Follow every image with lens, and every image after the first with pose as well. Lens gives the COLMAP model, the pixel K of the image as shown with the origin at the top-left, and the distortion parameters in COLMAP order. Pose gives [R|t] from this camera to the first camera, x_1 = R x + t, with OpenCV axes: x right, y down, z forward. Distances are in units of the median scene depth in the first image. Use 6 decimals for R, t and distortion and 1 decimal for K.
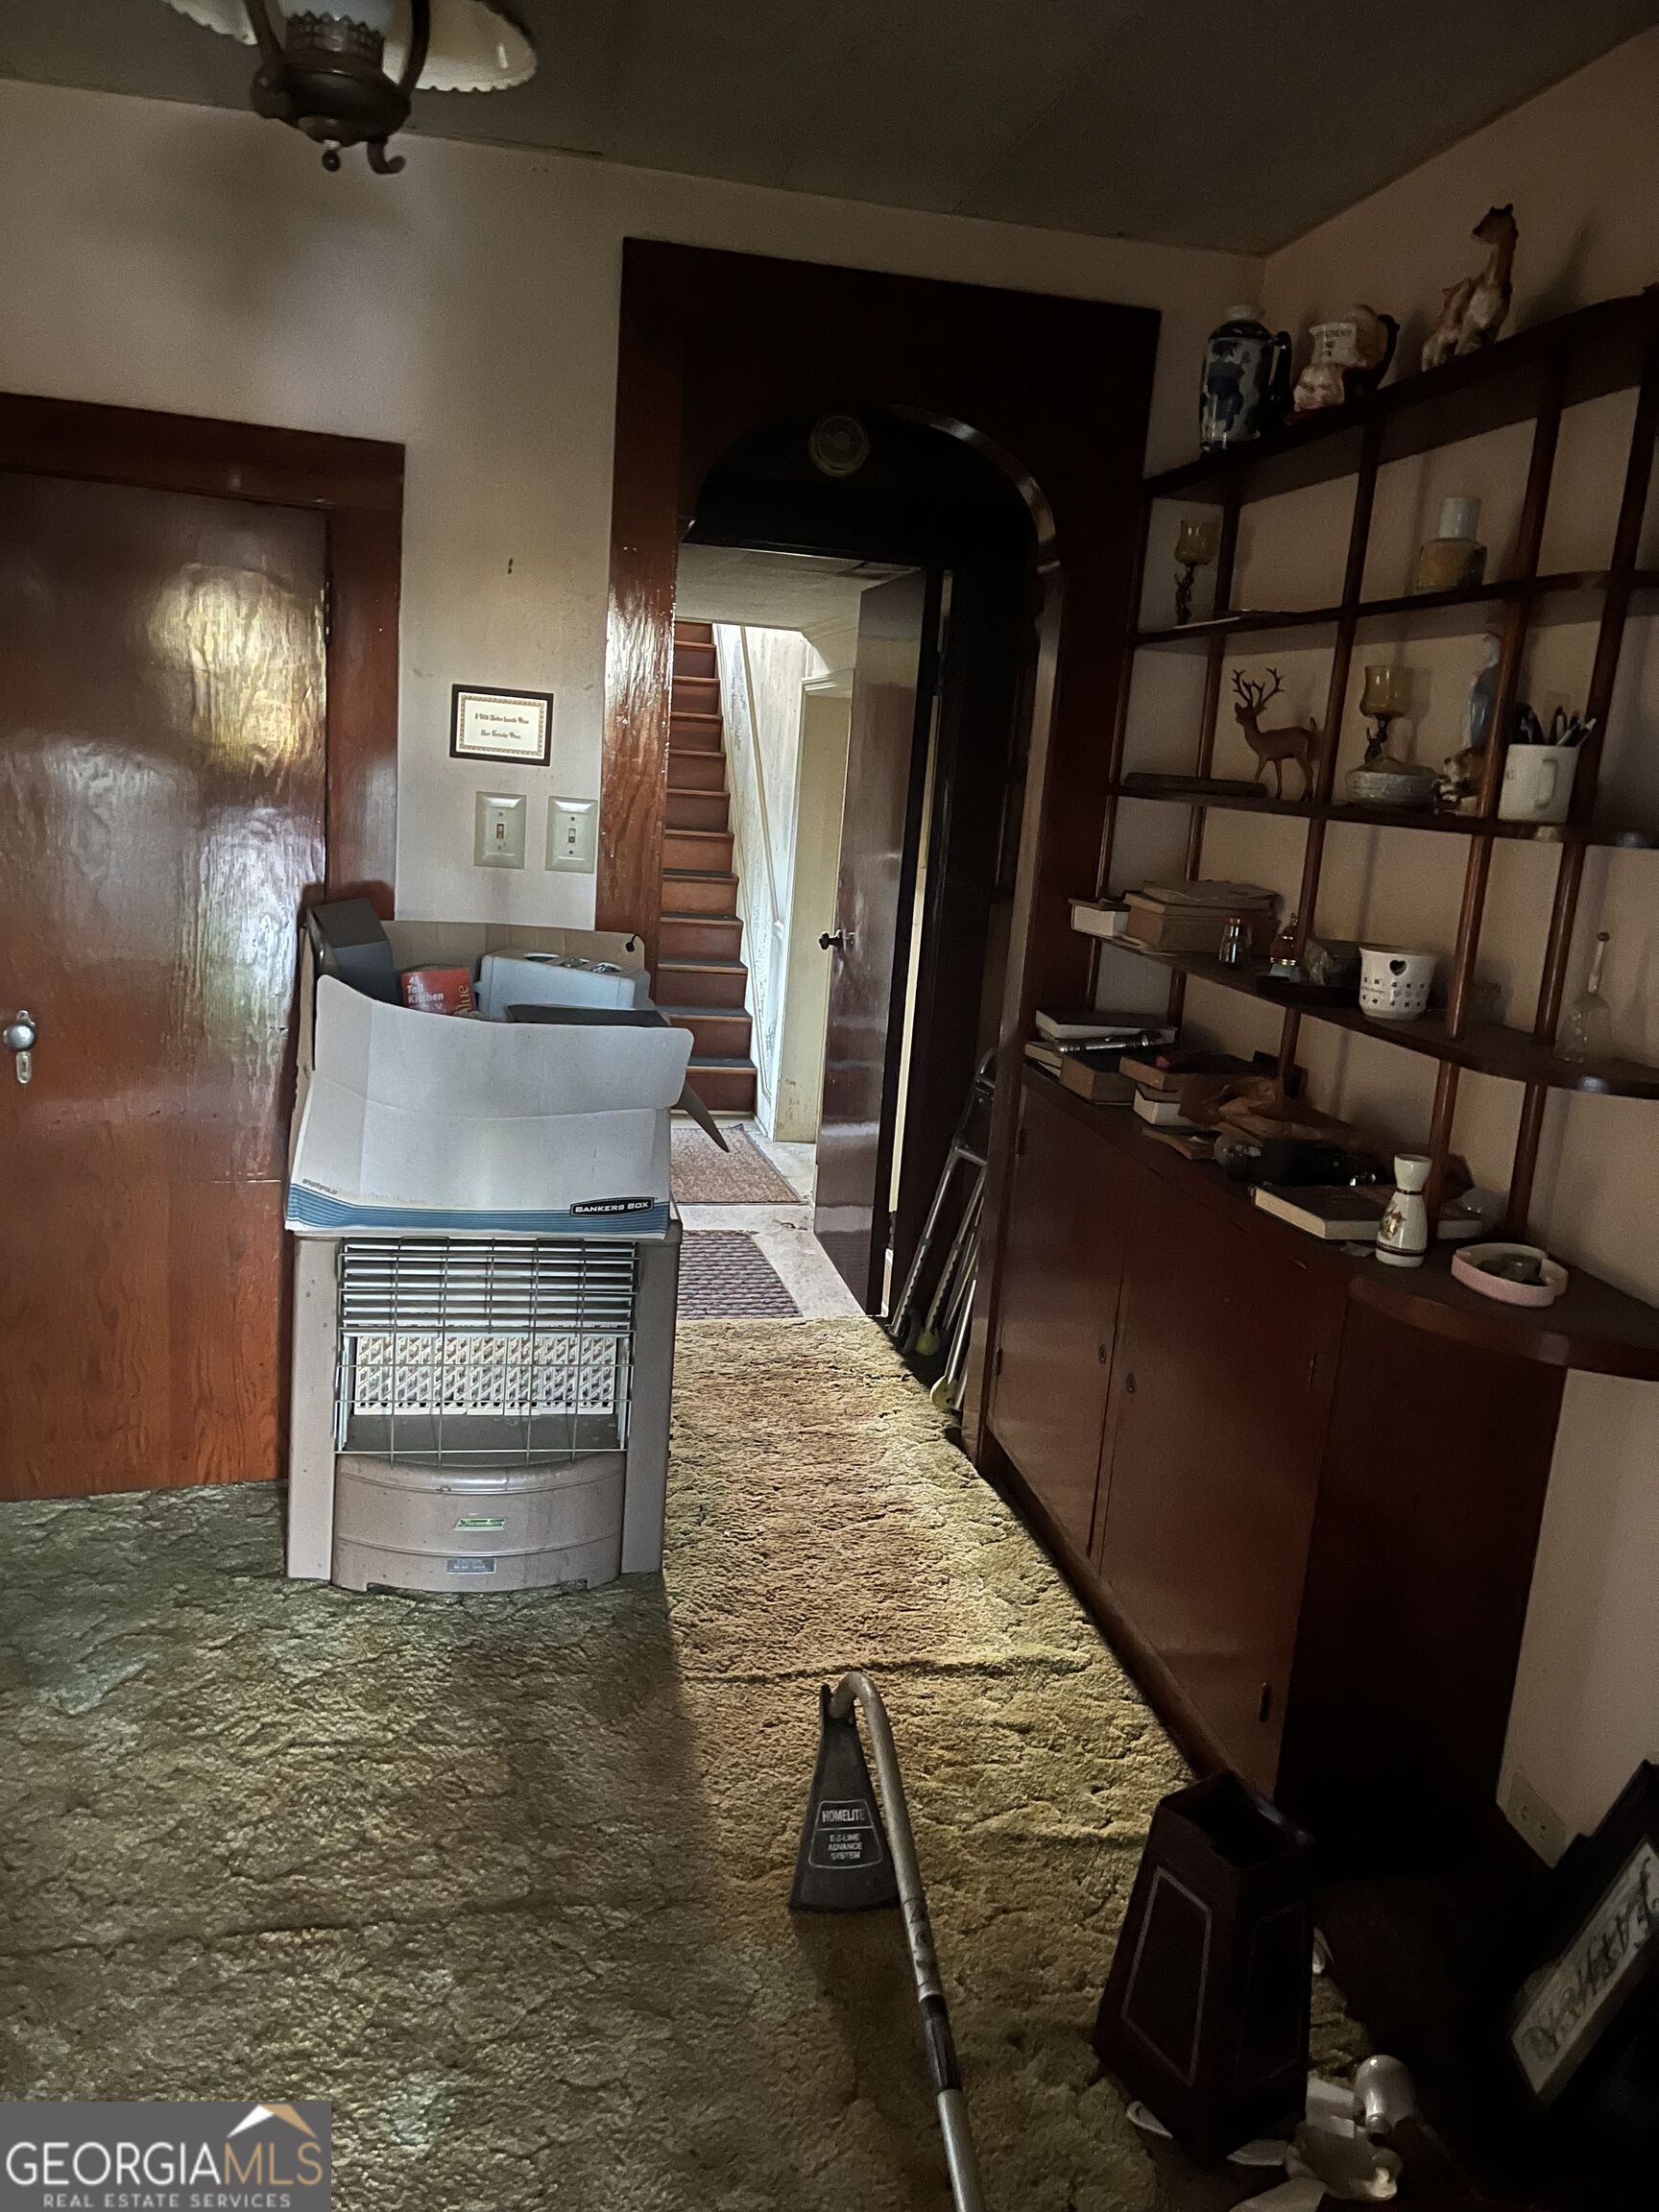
lens RADIAL K [[1668.0, 0, 843.0], [0, 1668.0, 1131.6], [0, 0, 1]] dist [0.078082, -0.107958]
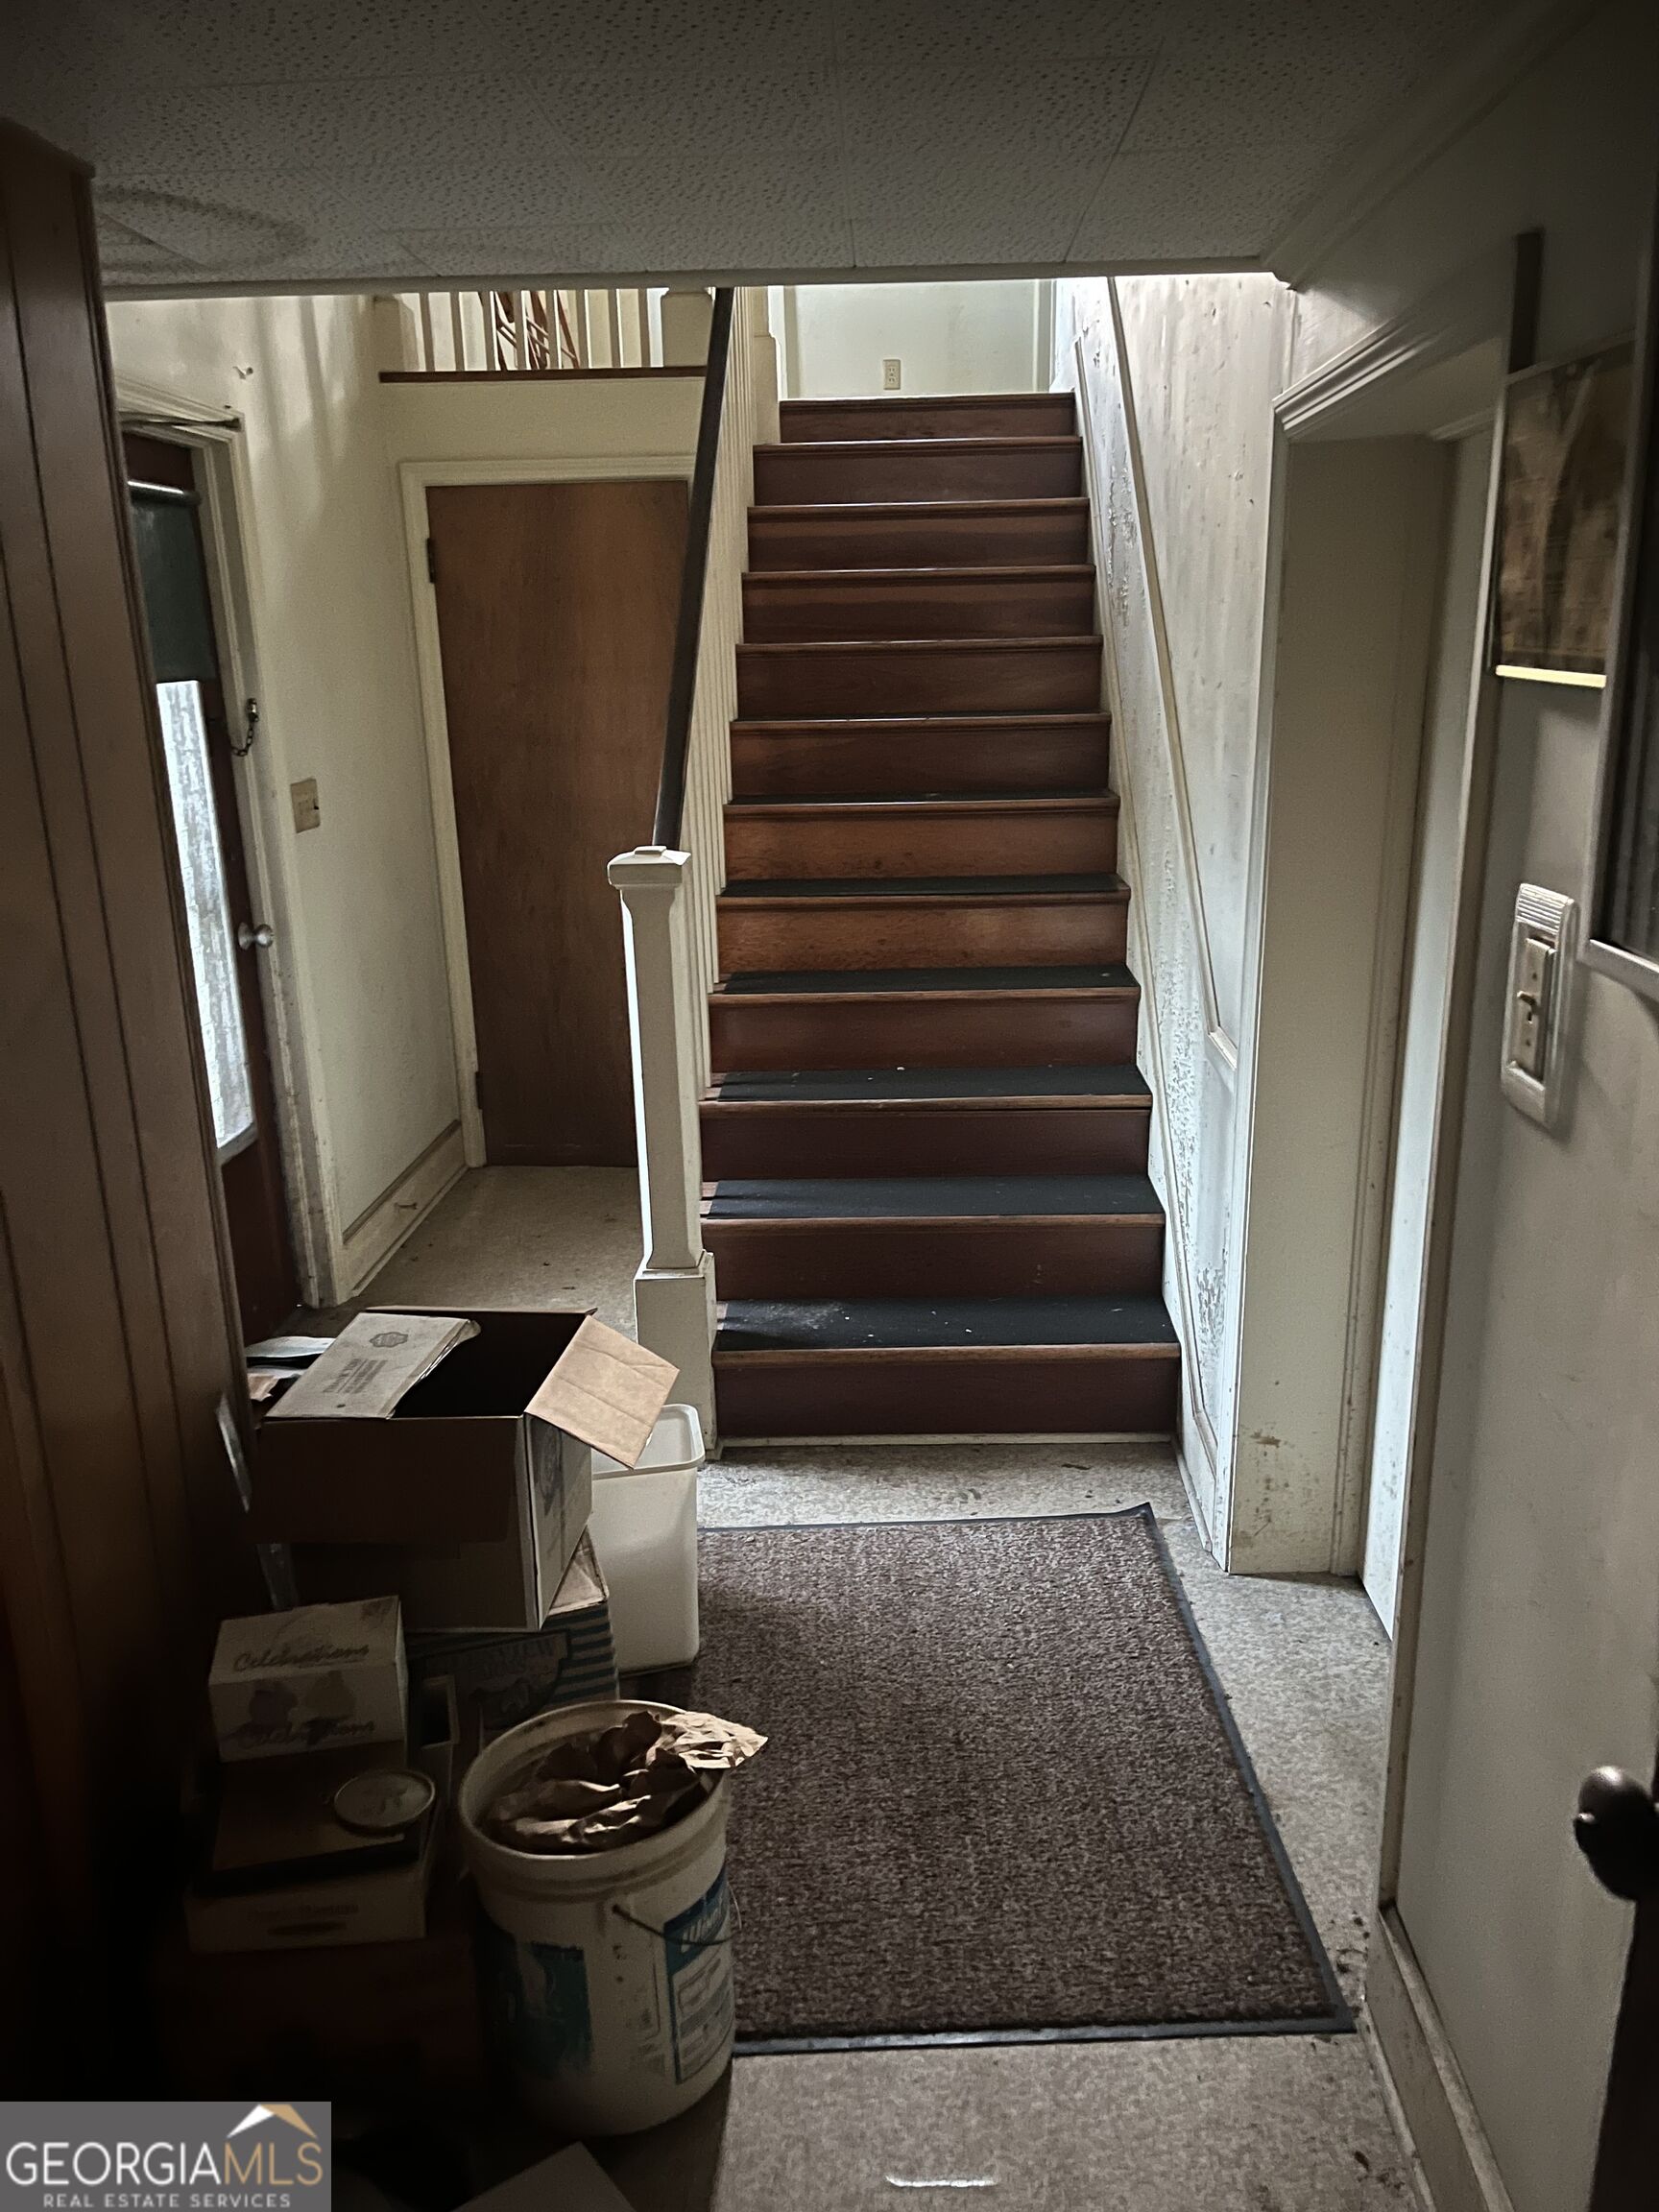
lens RADIAL K [[1668.0, 0, 843.0], [0, 1668.0, 1131.6], [0, 0, 1]] dist [0.078082, -0.107958]
pose [[0.967542, -0.027536, -0.251204, -0.022961], [0.041122, 0.997952, 0.048996, -0.111102], [0.249340, -0.057736, 0.966693, 0.512596]]
